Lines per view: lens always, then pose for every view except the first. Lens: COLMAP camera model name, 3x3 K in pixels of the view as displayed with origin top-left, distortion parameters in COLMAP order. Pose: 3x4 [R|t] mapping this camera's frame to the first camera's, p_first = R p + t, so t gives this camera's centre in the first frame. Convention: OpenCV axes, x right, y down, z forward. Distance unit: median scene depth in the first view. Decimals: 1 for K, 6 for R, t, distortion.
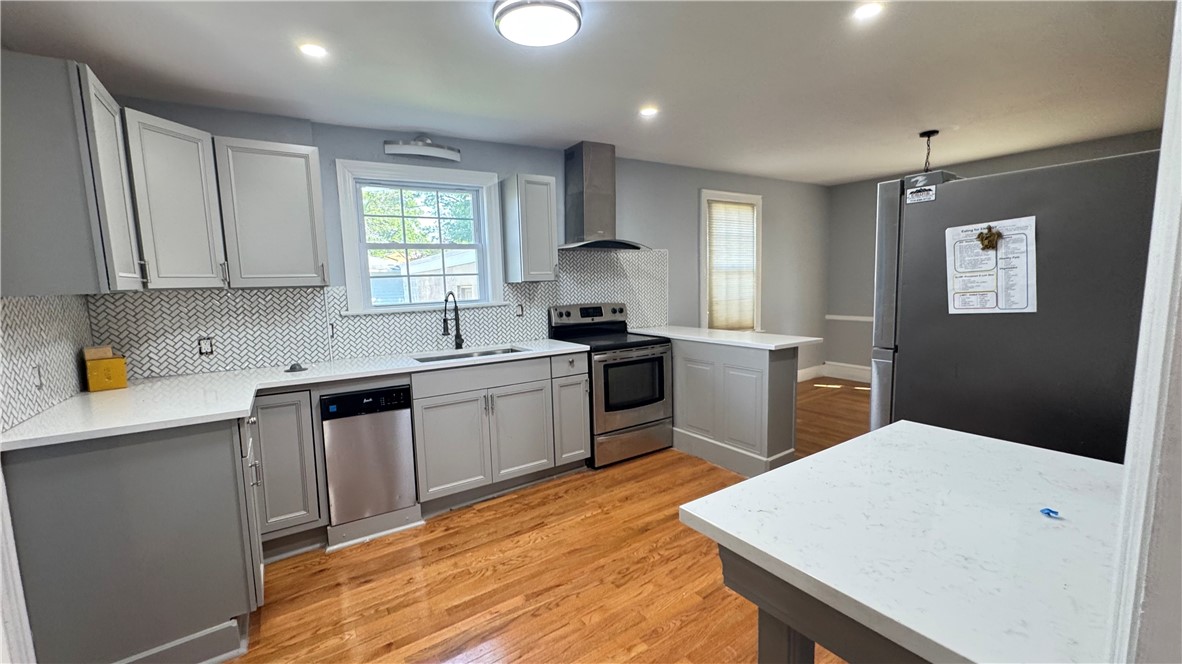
lens RADIAL K [[476.9, 0, 590.0], [0, 476.9, 331.6], [0, 0, 1]] dist [-0.003312, 0.000060]
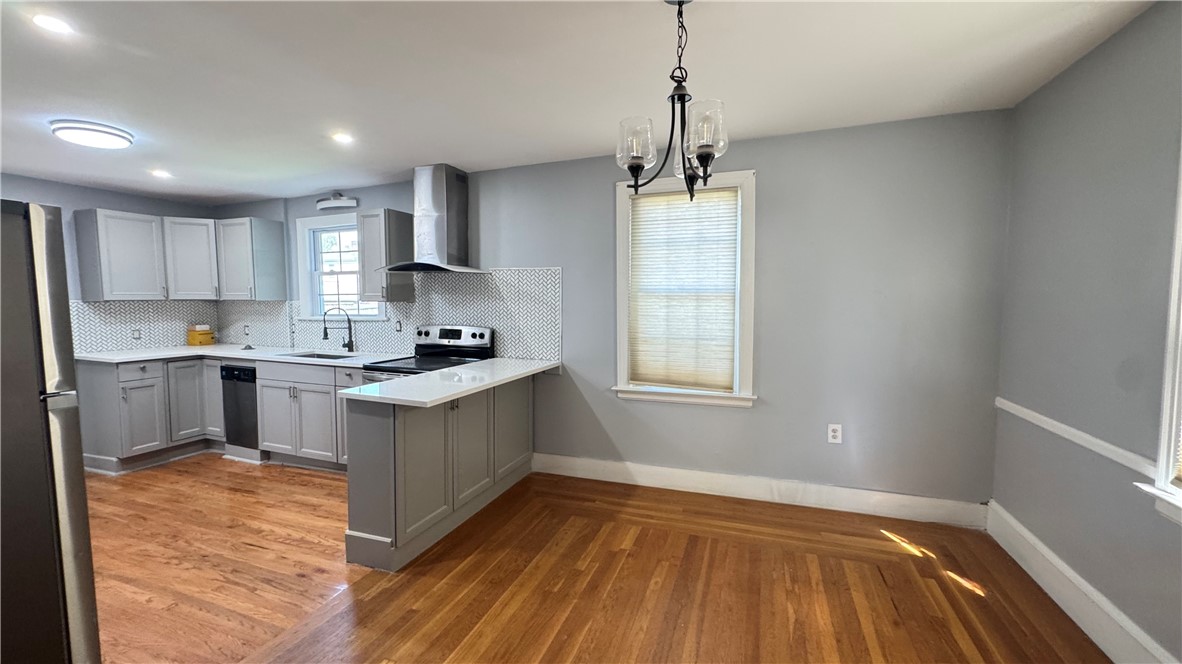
lens RADIAL K [[476.9, 0, 590.1], [0, 476.9, 329.9], [0, 0, 1]] dist [-0.003312, 0.000060]
pose [[0.579204, 0.083038, -0.810943, 1.149185], [-0.104727, 0.994134, 0.026997, -0.126126], [0.808428, 0.069291, 0.584503, 0.776754]]
